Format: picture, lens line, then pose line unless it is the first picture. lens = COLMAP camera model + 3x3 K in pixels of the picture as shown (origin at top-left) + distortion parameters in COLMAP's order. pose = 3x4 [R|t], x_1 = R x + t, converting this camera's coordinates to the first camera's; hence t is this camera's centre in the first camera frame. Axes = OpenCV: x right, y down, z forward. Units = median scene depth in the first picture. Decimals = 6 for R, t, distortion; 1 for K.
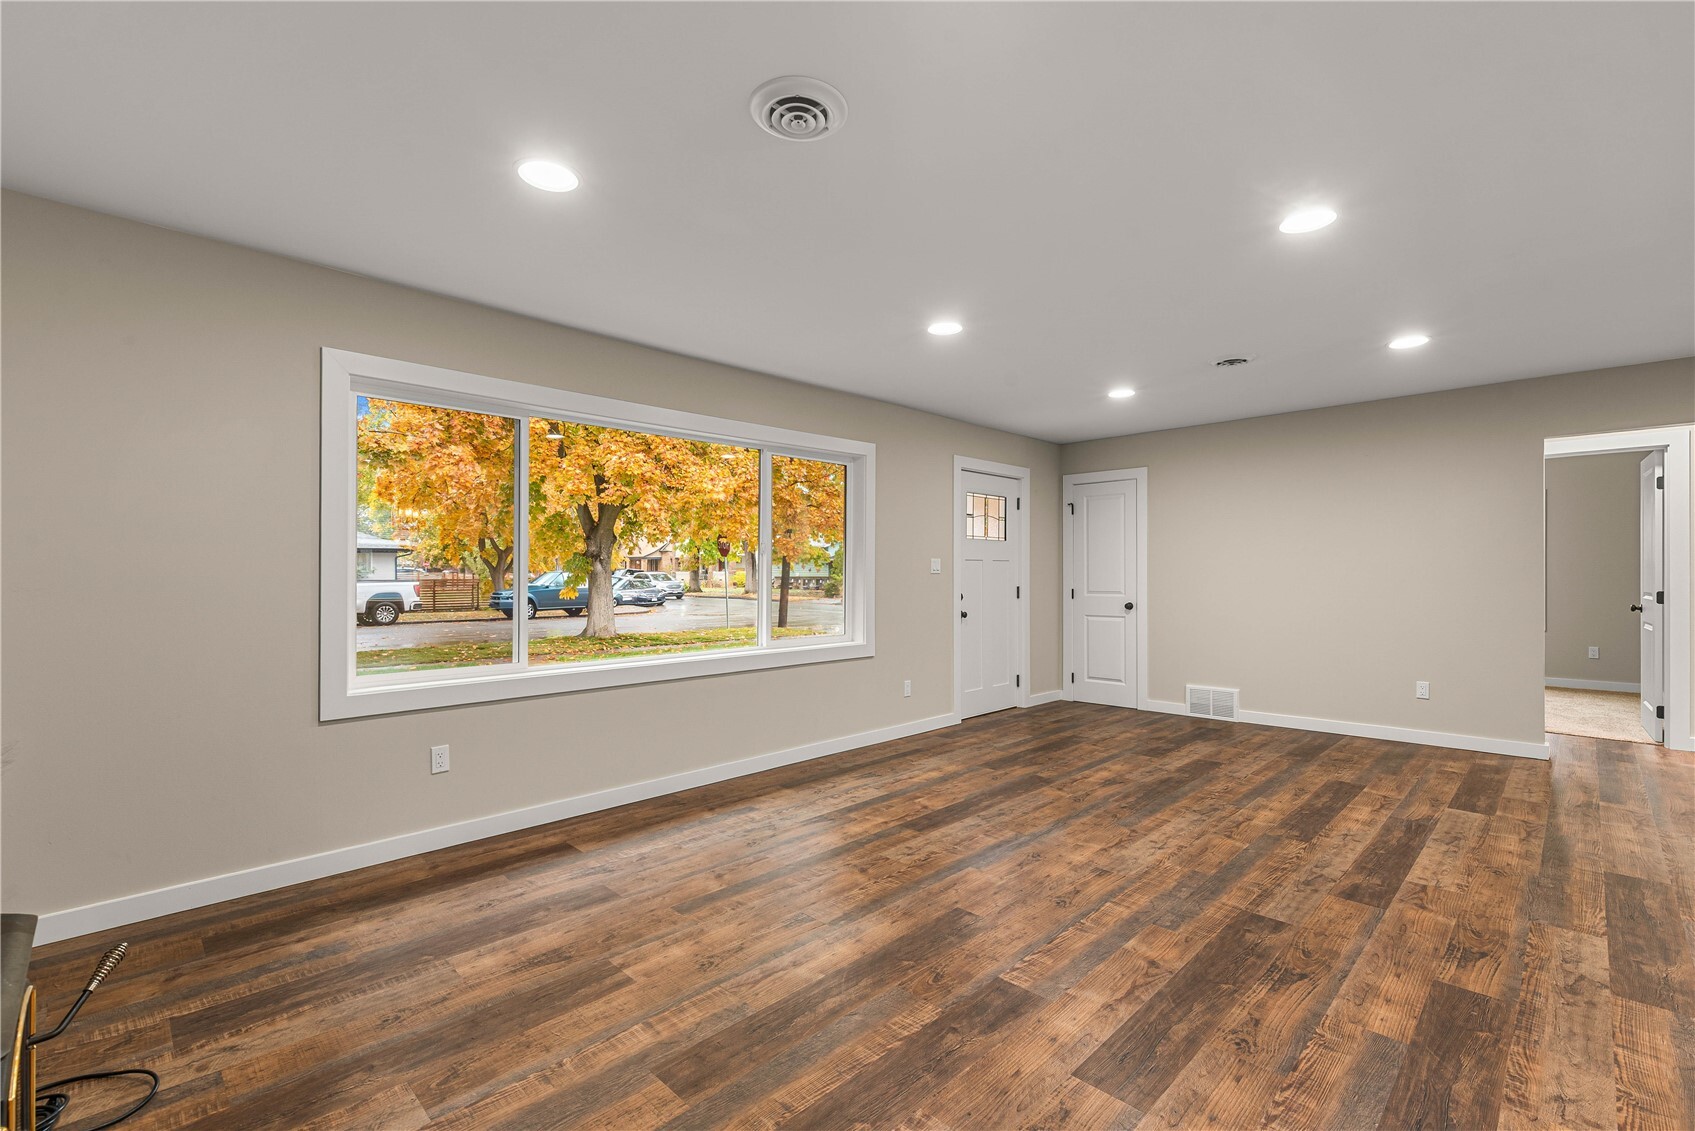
lens RADIAL K [[741.1, 0, 832.8], [0, 741.1, 571.1], [0, 0, 1]] dist [-0.000378, -0.000411]
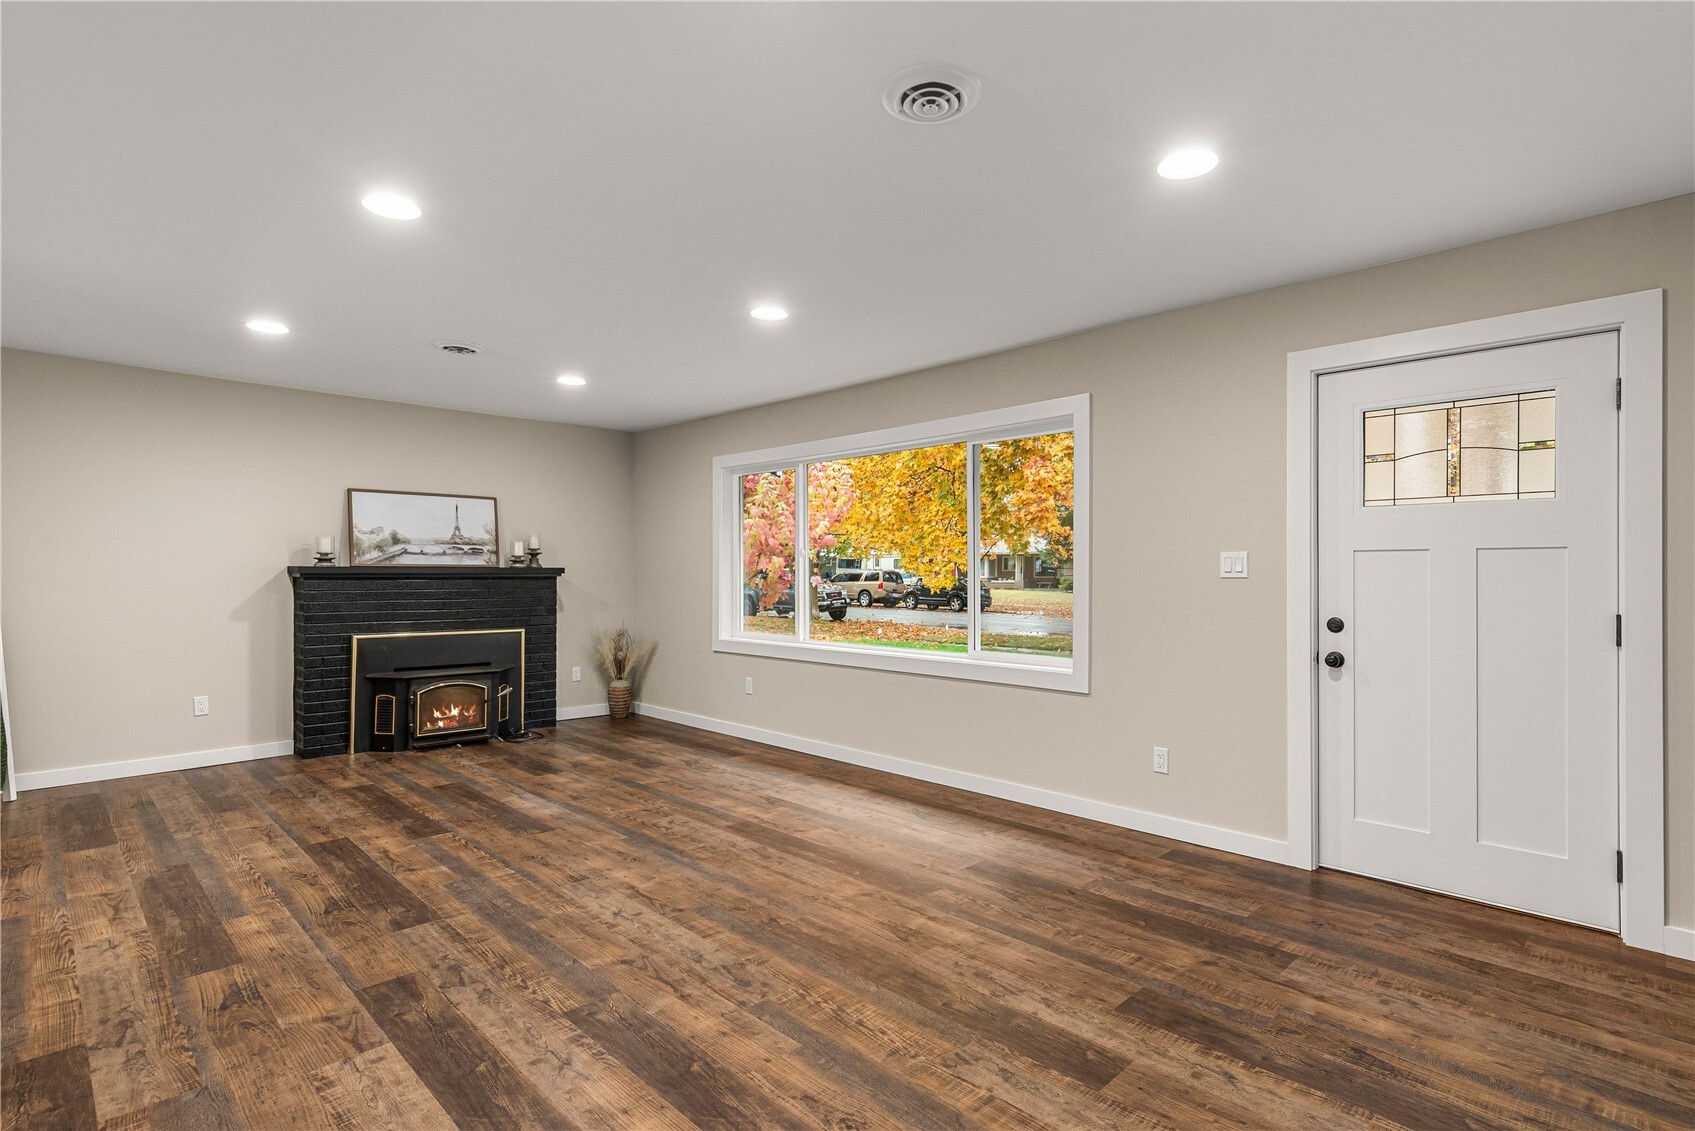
lens RADIAL K [[796.7, 0, 851.5], [0, 796.7, 567.9], [0, 0, 1]] dist [-0.001463, -0.000605]
pose [[0.028918, -0.004553, -0.999571, 1.455780], [-0.001075, 0.999989, -0.004586, -0.003182], [0.999581, 0.001207, 0.028912, 1.352707]]
